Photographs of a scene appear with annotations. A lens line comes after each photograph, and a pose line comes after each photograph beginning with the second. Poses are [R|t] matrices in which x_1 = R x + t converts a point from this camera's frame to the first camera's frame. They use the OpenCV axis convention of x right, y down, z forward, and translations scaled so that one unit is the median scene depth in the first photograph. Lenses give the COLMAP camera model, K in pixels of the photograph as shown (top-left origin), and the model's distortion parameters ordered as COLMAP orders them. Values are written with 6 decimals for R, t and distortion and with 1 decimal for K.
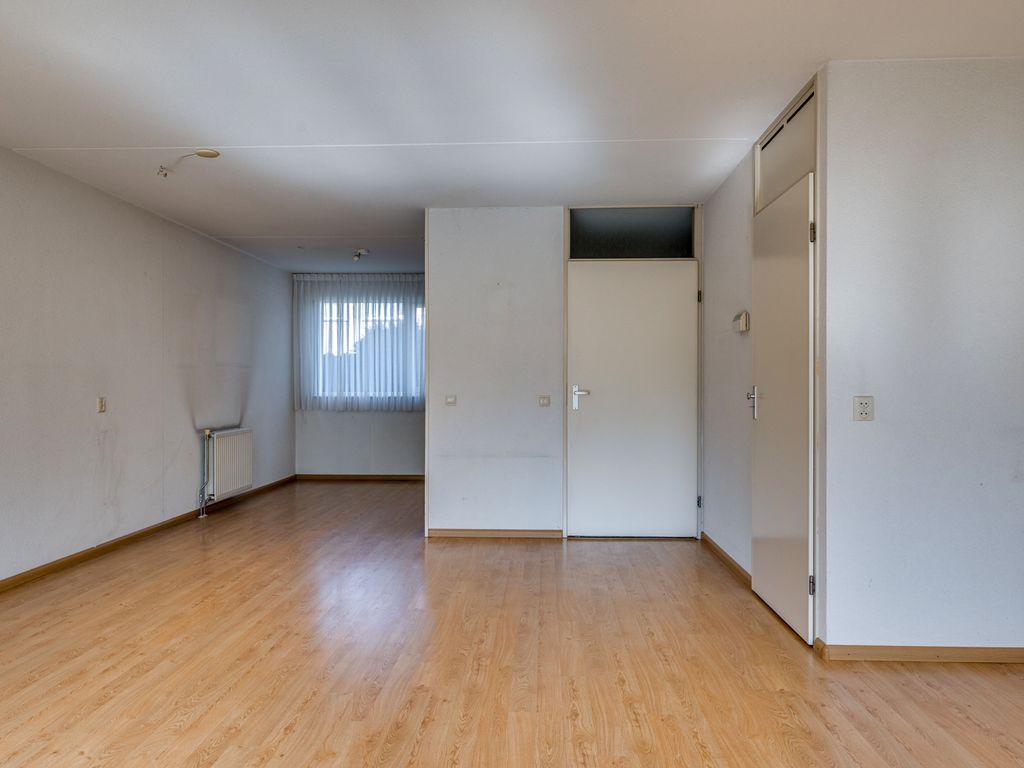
lens RADIAL K [[745.1, 0, 512.0], [0, 745.1, 384.0], [0, 0, 1]] dist [-0.001334, 0.002748]
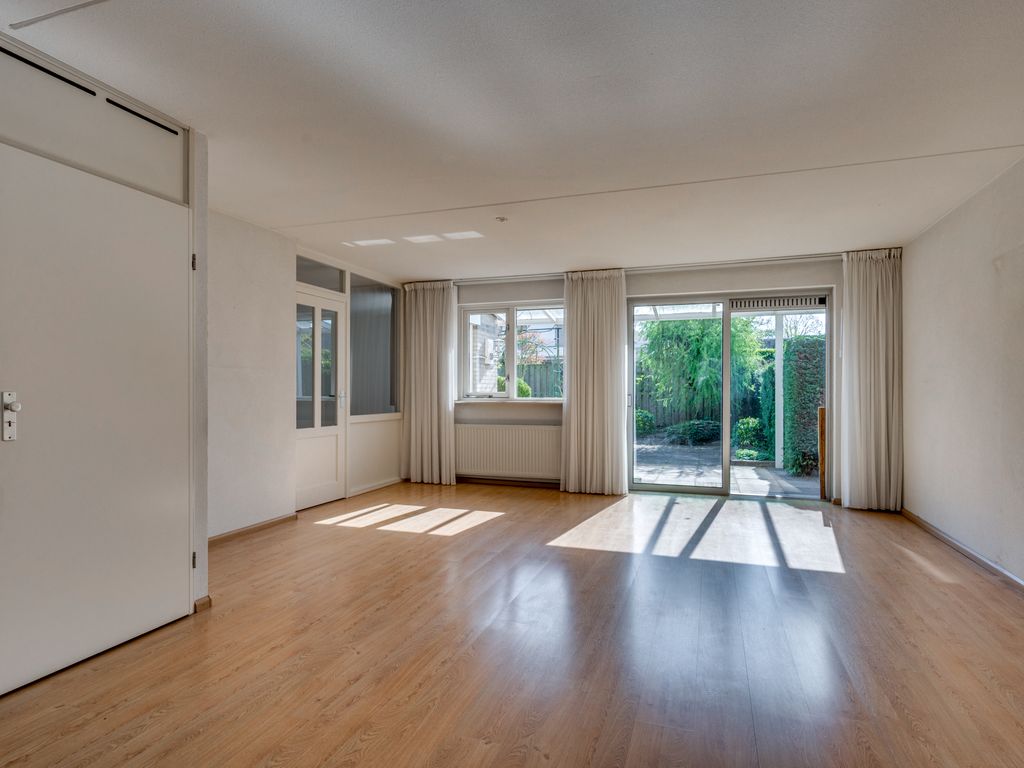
lens RADIAL K [[559.7, 0, 512.8], [0, 559.7, 388.5], [0, 0, 1]] dist [0.002987, 0.000581]
pose [[-0.957421, 0.002154, 0.288688, -0.204256], [0.001901, 0.999998, -0.001157, -0.000362], [-0.288690, -0.000559, -0.957422, 1.025102]]
